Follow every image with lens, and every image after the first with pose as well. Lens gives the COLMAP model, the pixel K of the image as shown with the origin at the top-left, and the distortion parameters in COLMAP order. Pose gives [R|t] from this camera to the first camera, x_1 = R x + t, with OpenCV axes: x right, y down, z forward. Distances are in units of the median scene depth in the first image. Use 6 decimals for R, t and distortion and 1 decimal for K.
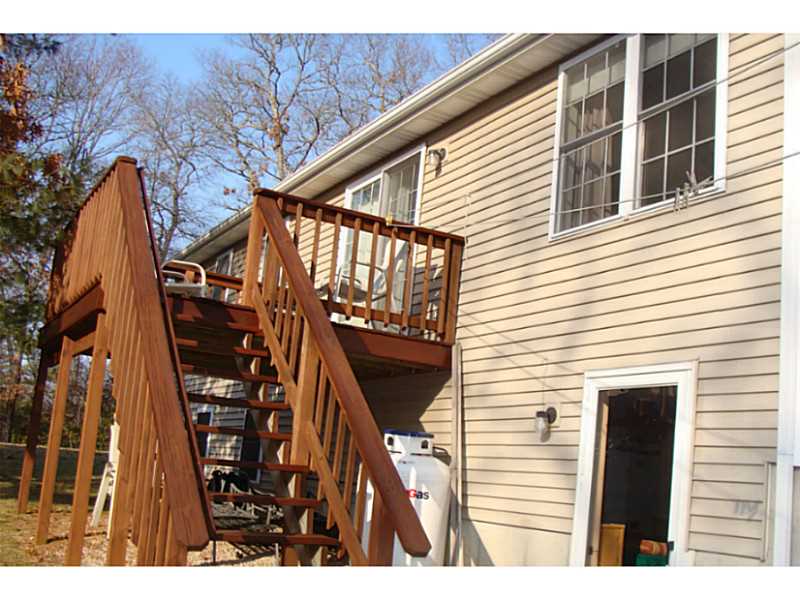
lens RADIAL K [[989.0, 0, 400.8], [0, 989.0, 321.2], [0, 0, 1]] dist [-0.205196, 0.371085]
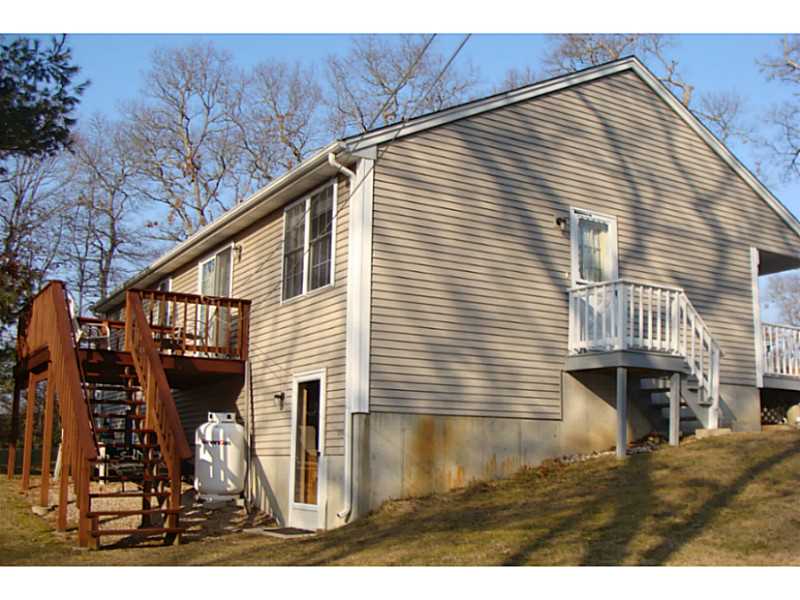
lens RADIAL K [[989.2, 0, 400.0], [0, 989.2, 300.0], [0, 0, 1]] dist [-0.228572, 0.525486]
pose [[0.995984, -0.077696, 0.044495, 0.259371], [0.077879, 0.996960, -0.002382, -0.060319], [-0.044174, 0.005838, 0.999007, -0.800435]]
